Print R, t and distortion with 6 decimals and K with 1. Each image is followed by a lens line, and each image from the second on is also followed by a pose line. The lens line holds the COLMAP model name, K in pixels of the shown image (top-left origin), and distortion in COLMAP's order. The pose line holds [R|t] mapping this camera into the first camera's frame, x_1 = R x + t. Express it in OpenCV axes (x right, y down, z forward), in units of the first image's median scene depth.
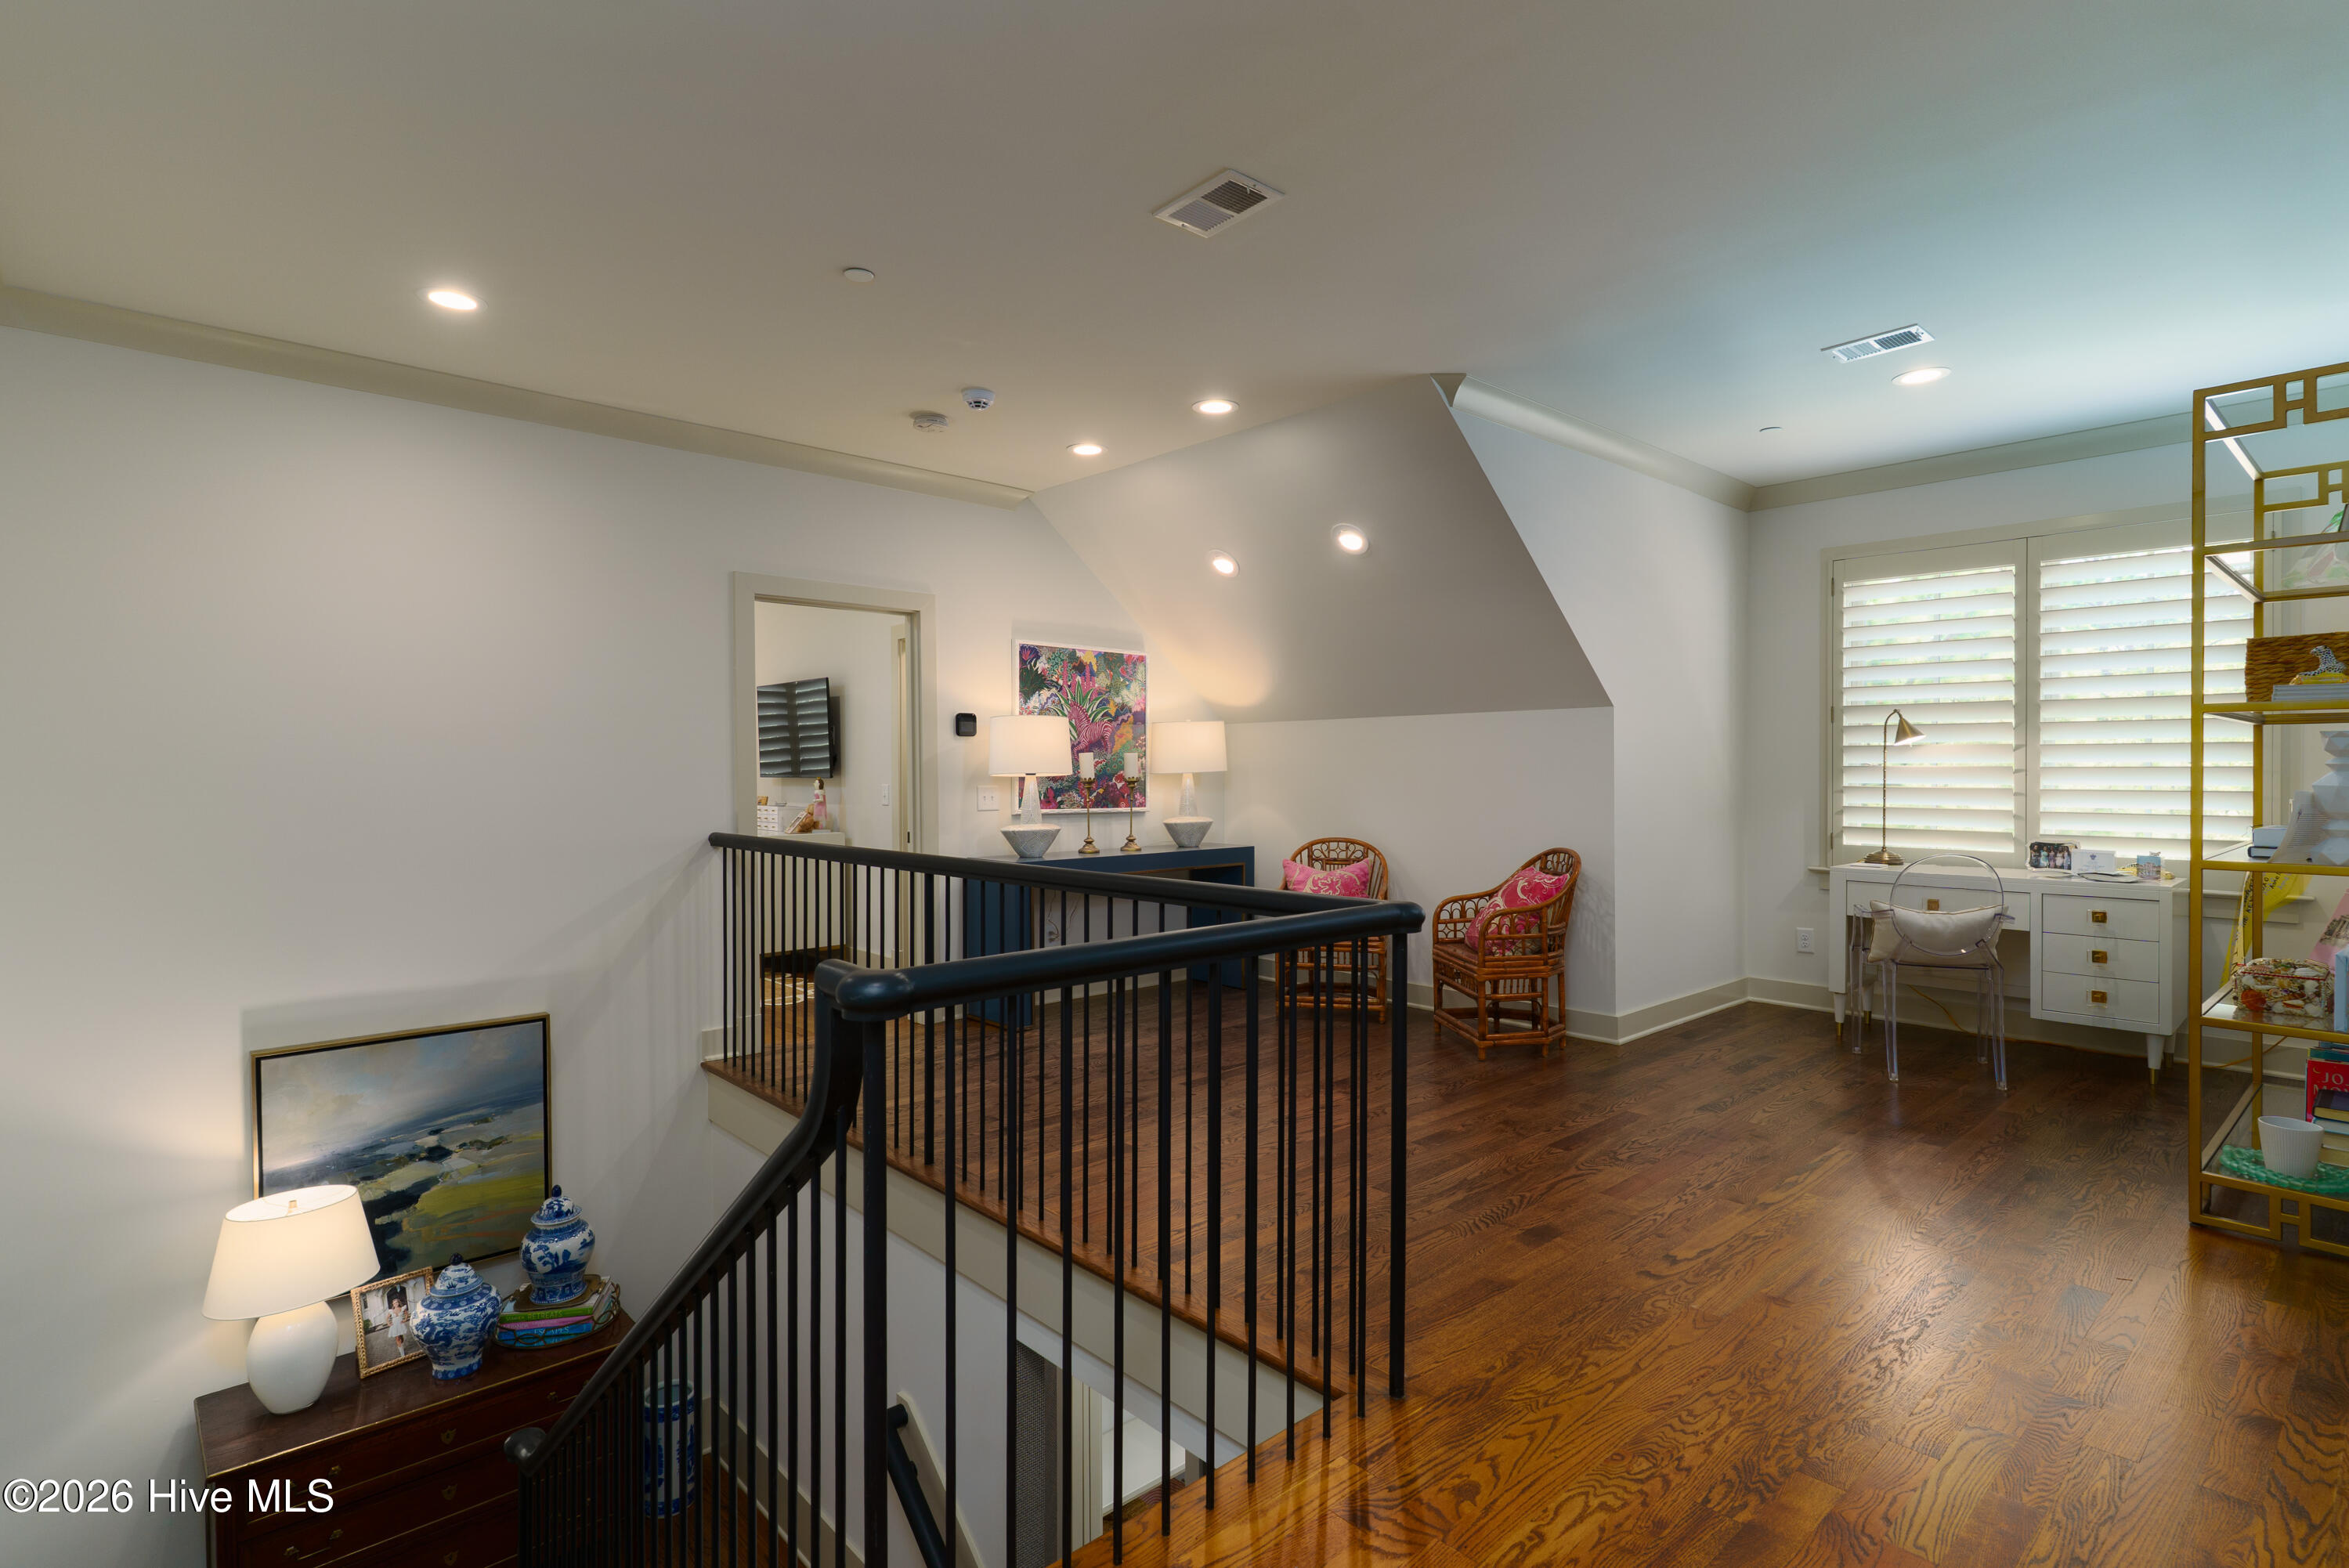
lens RADIAL K [[1141.4, 0, 1174.5], [0, 1141.4, 784.0], [0, 0, 1]] dist [0.001472, 0.000252]
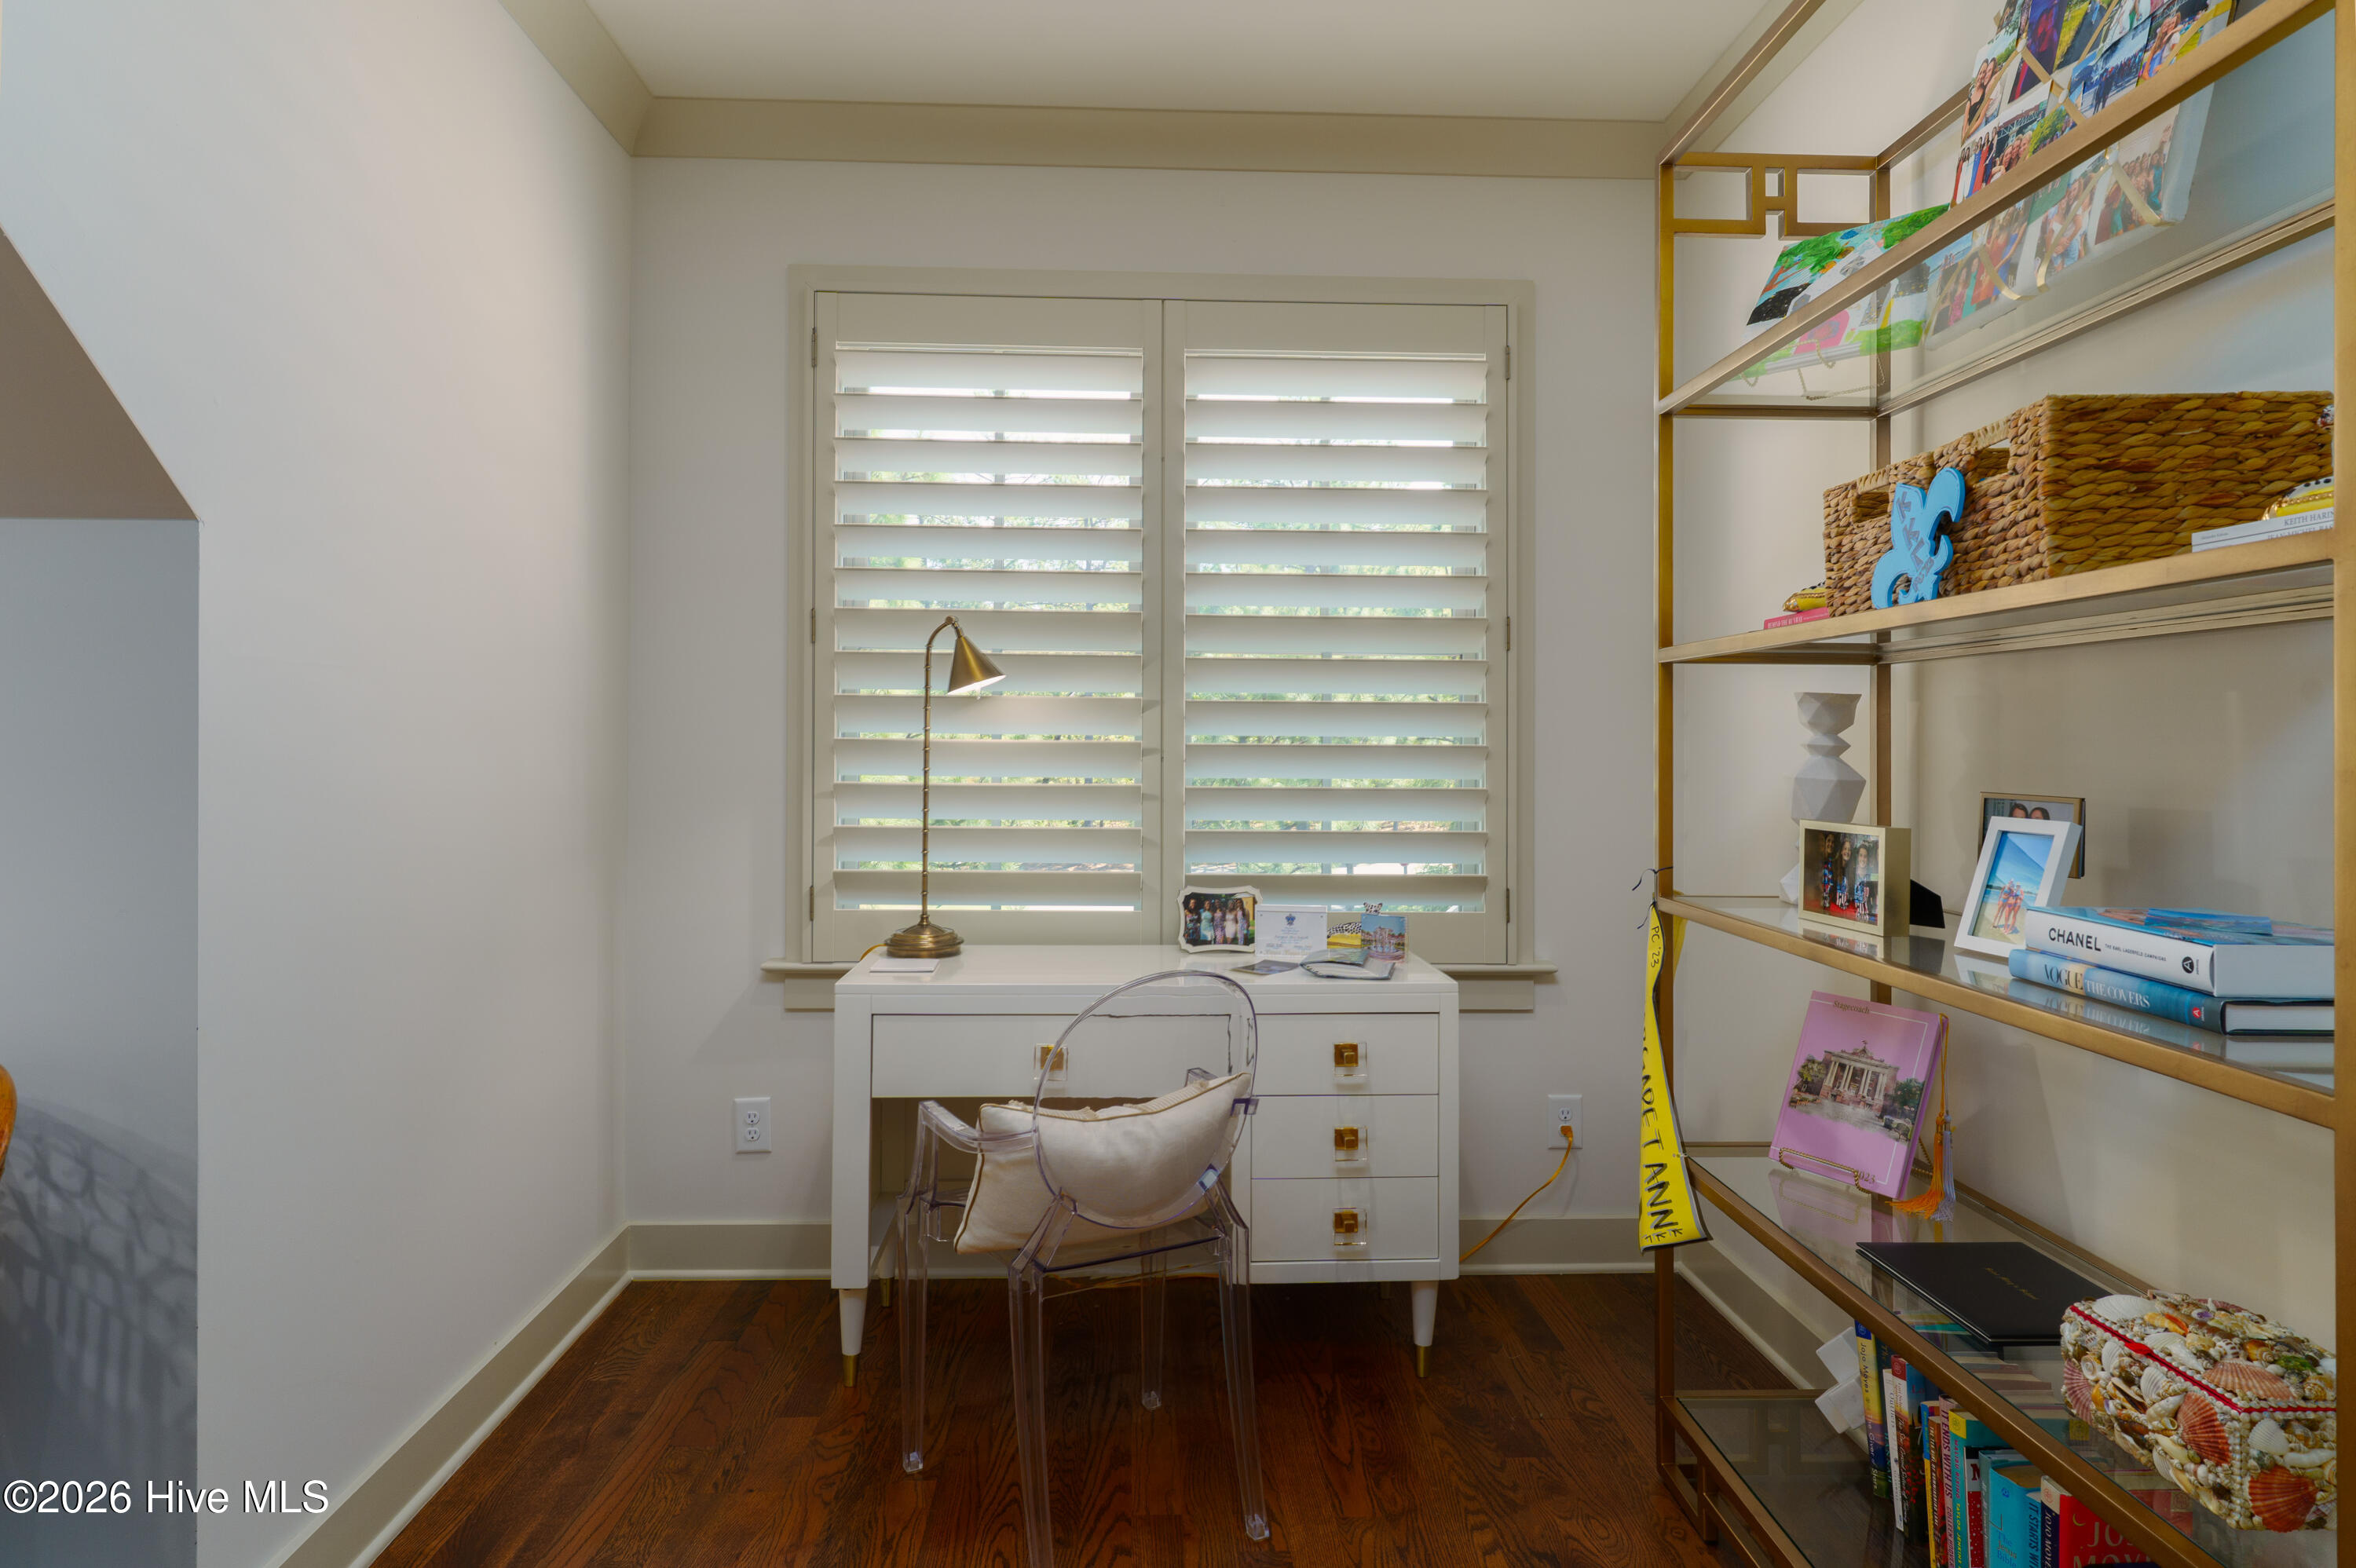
lens RADIAL K [[1363.9, 0, 1185.3], [0, 1363.9, 740.5], [0, 0, 1]] dist [0.025247, -0.000624]
pose [[0.636147, 0.008408, 0.771522, 0.277938], [0.002657, 0.999911, -0.013088, -0.009182], [-0.771563, 0.010376, 0.636068, 0.599650]]
